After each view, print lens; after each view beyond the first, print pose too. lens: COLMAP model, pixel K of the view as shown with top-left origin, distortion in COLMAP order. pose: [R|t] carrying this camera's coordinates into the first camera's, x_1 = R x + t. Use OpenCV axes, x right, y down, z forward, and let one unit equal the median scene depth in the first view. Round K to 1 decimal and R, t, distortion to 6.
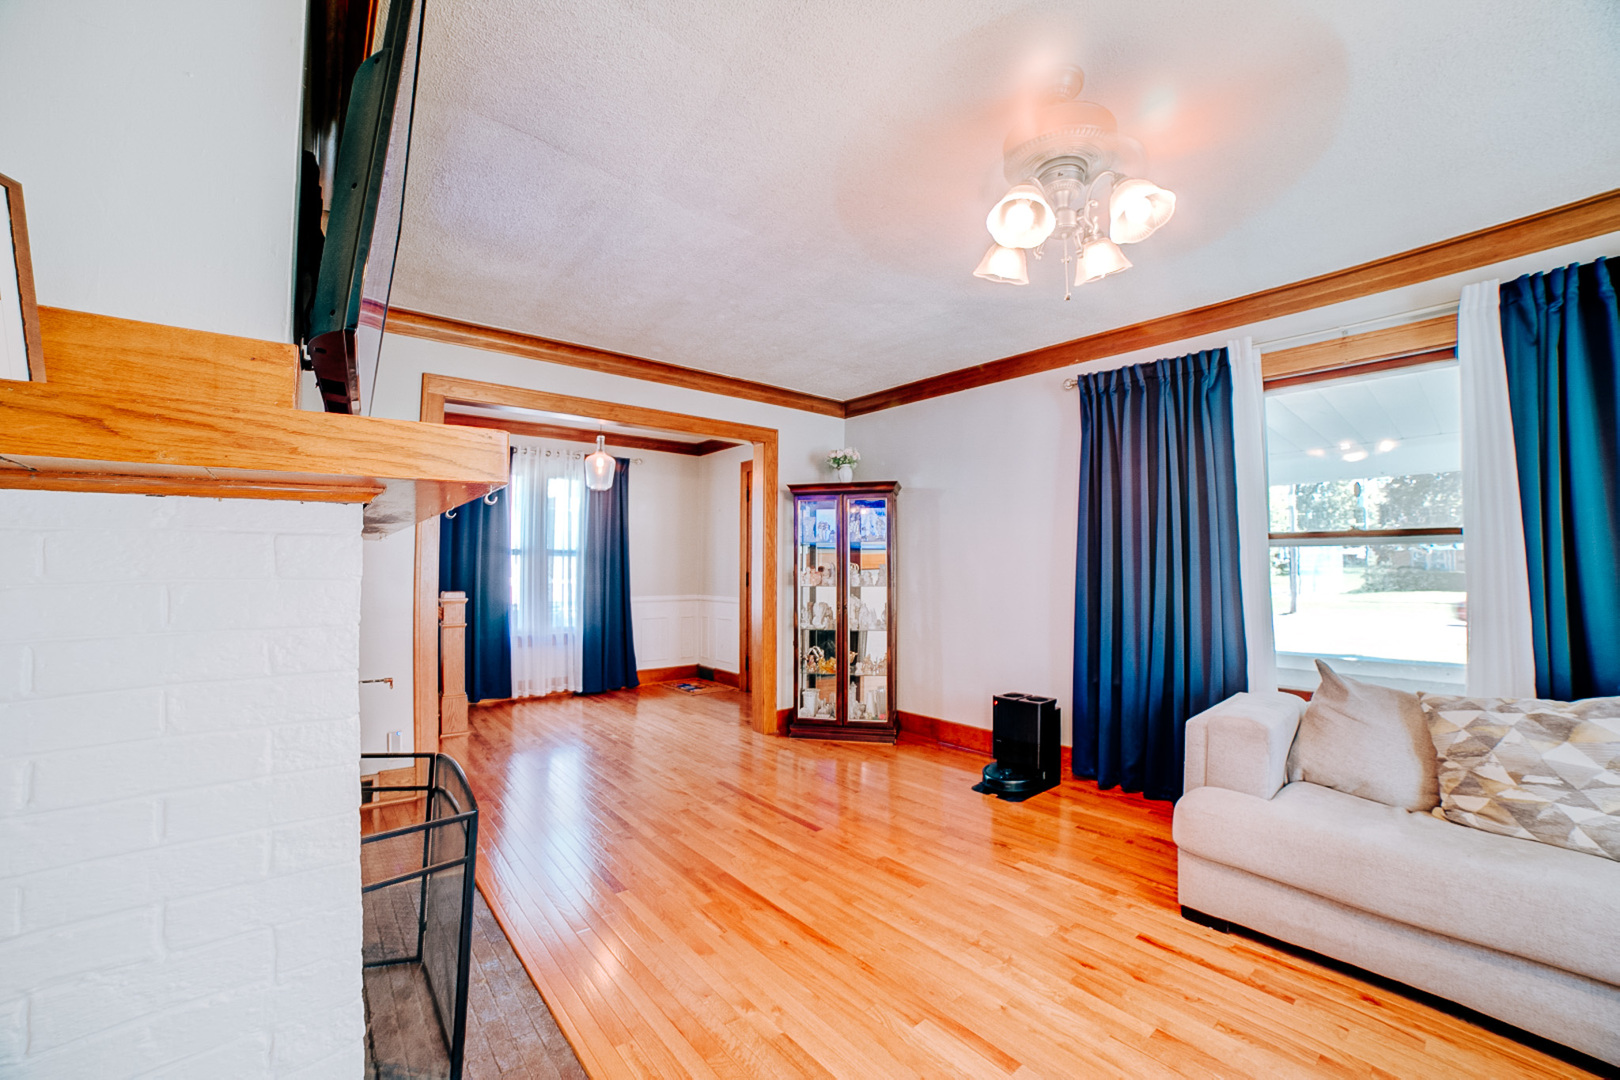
lens RADIAL K [[638.7, 0, 806.0], [0, 638.7, 544.2], [0, 0, 1]] dist [-0.112646, 0.034572]
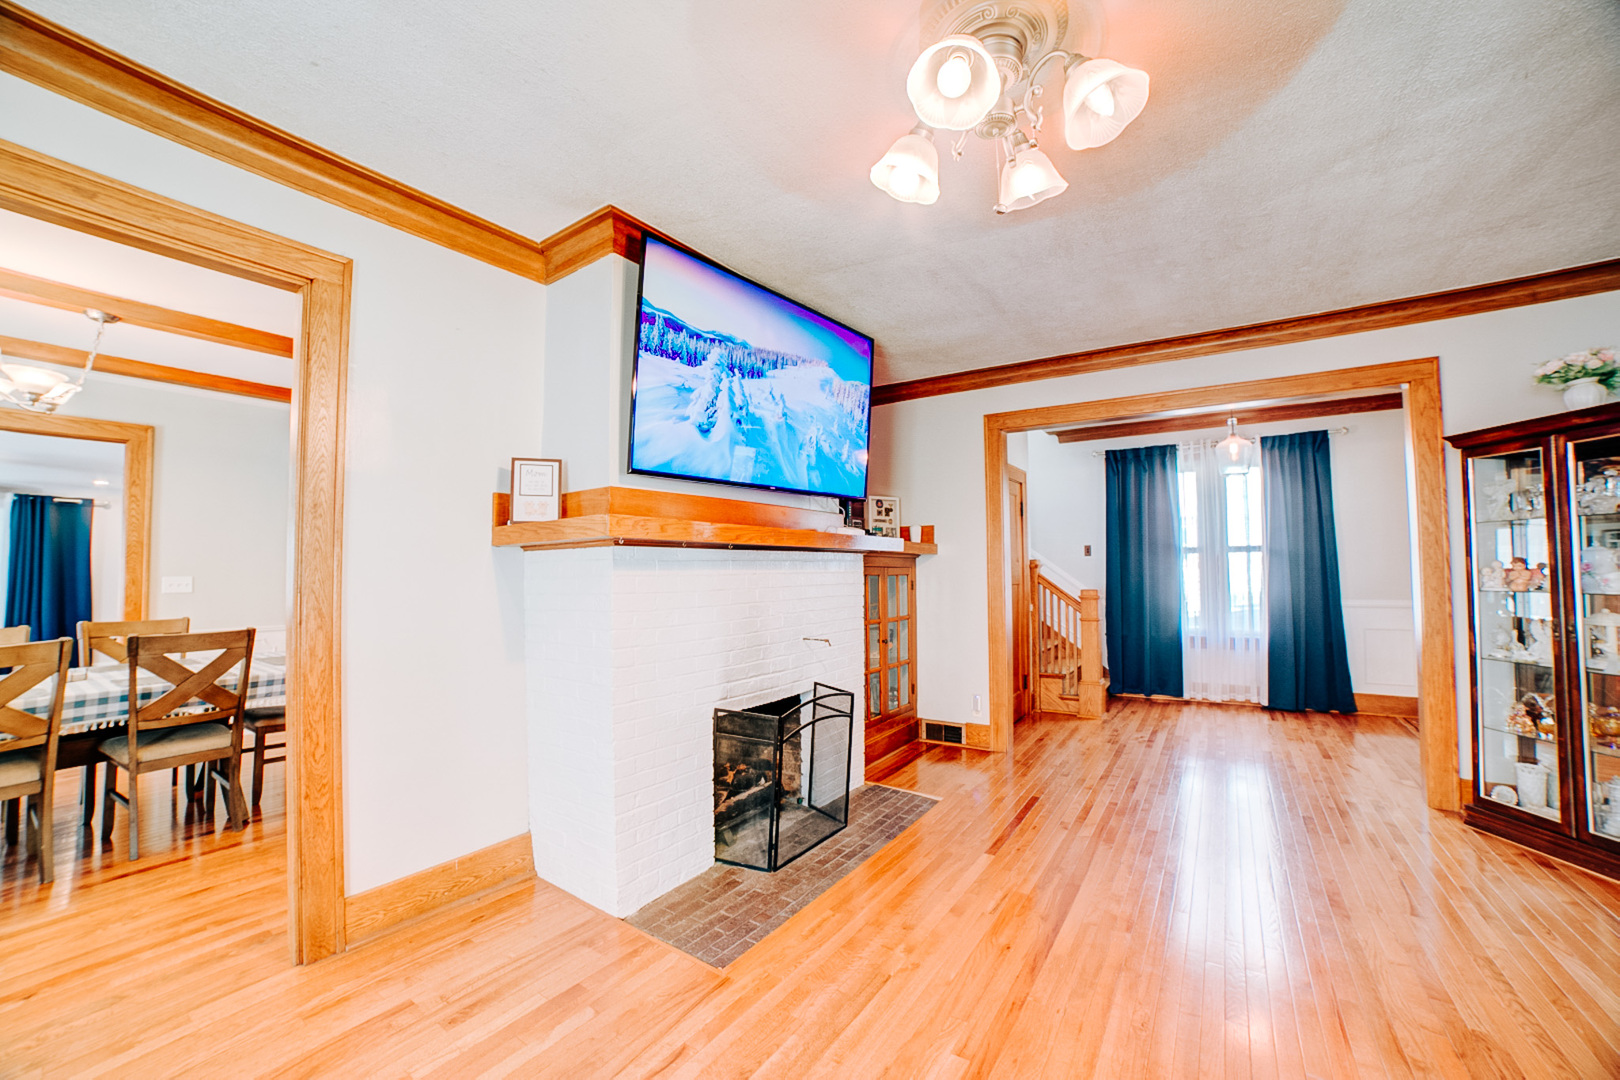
lens RADIAL K [[638.7, 0, 806.0], [0, 638.7, 544.2], [0, 0, 1]] dist [-0.112646, 0.034572]
pose [[0.279371, -0.041358, -0.959292, 0.303134], [0.044696, 0.998549, -0.030033, 0.005589], [0.959142, -0.034486, 0.280814, 0.156893]]
